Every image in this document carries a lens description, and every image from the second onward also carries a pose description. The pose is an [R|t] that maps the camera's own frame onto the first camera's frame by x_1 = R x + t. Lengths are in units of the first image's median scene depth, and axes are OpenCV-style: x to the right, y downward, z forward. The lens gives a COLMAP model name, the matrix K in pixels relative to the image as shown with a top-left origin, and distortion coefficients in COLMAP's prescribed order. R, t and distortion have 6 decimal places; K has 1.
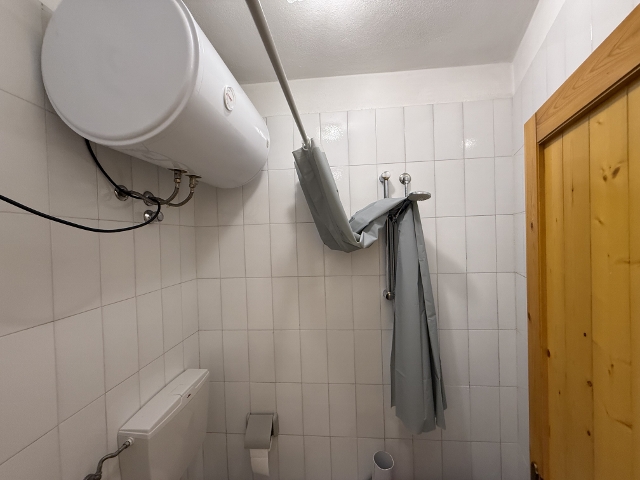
lens RADIAL K [[255.7, 0, 318.2], [0, 255.7, 240.3], [0, 0, 1]] dist [-0.000497, 0.000088]
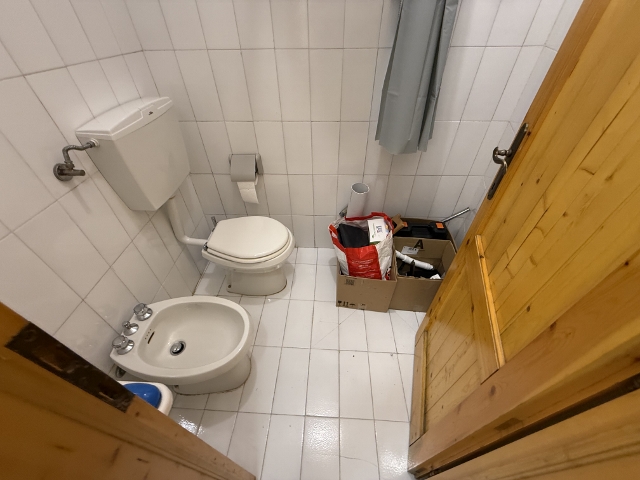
lens RADIAL K [[255.7, 0, 318.2], [0, 255.7, 240.3], [0, 0, 1]] dist [-0.000497, 0.000088]
pose [[0.998886, -0.010523, 0.046000, 0.019560], [-0.022469, 0.751150, 0.659749, 0.287659], [-0.041496, -0.660048, 0.750077, 0.025072]]
